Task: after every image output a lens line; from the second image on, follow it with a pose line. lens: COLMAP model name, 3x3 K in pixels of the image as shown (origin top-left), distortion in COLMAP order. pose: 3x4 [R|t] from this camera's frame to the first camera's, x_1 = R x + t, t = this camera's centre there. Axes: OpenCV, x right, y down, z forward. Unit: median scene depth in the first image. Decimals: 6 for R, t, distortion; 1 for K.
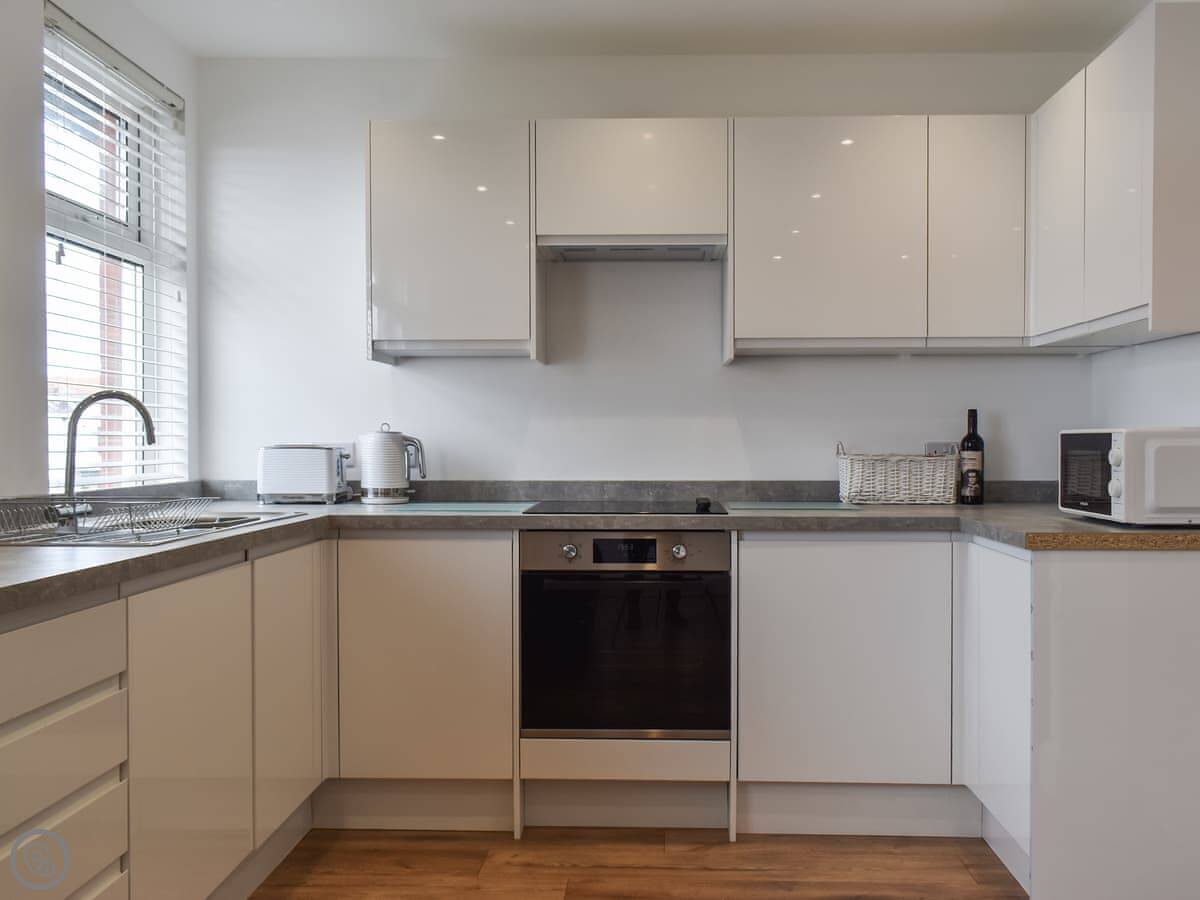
lens RADIAL K [[1044.1, 0, 600.0], [0, 1044.1, 450.0], [0, 0, 1]] dist [-0.000031, 0.000991]
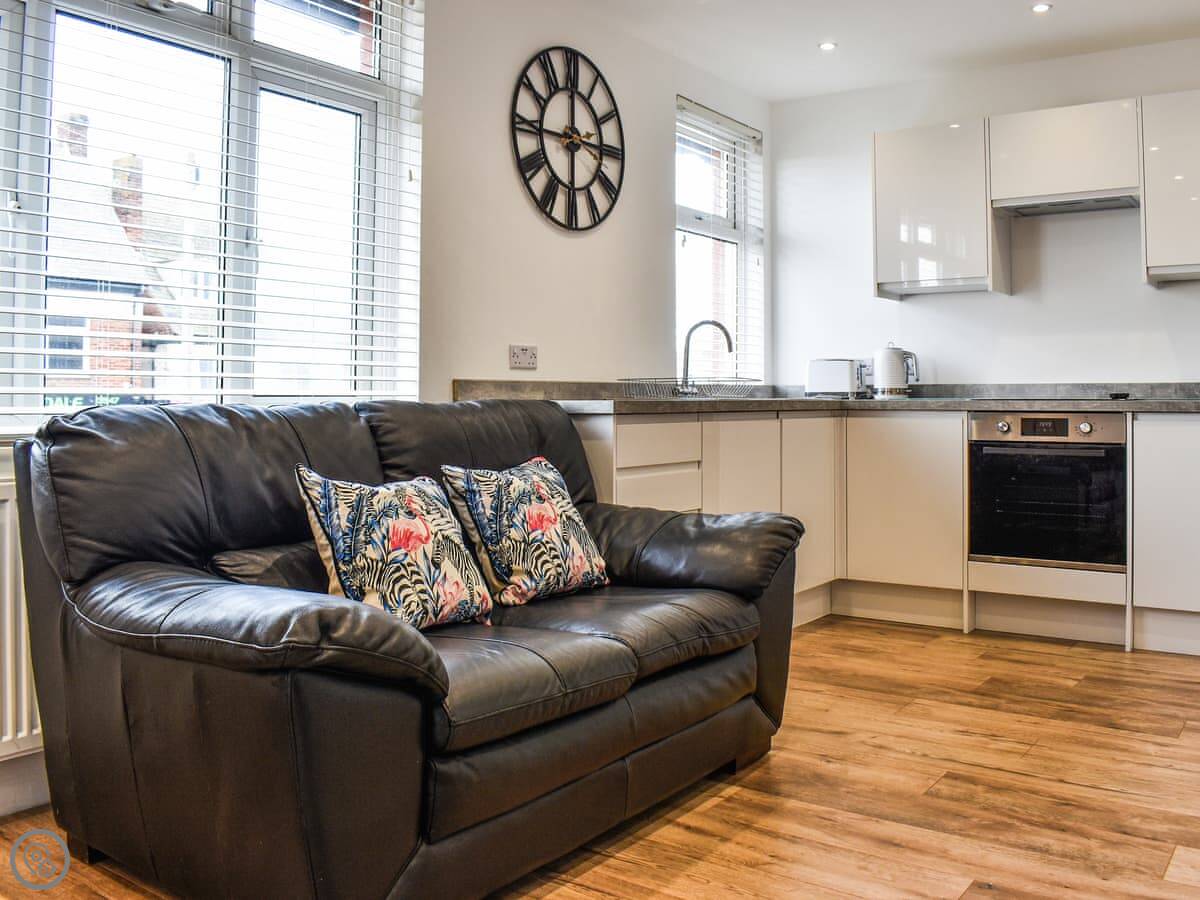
lens RADIAL K [[1094.7, 0, 604.3], [0, 1094.7, 416.0], [0, 0, 1]] dist [-0.005760, -0.091587]
pose [[0.830833, 0.012586, -0.556380, 0.307313], [-0.014210, 0.999898, 0.001399, 0.080548], [0.556341, 0.006744, 0.830927, -0.456497]]
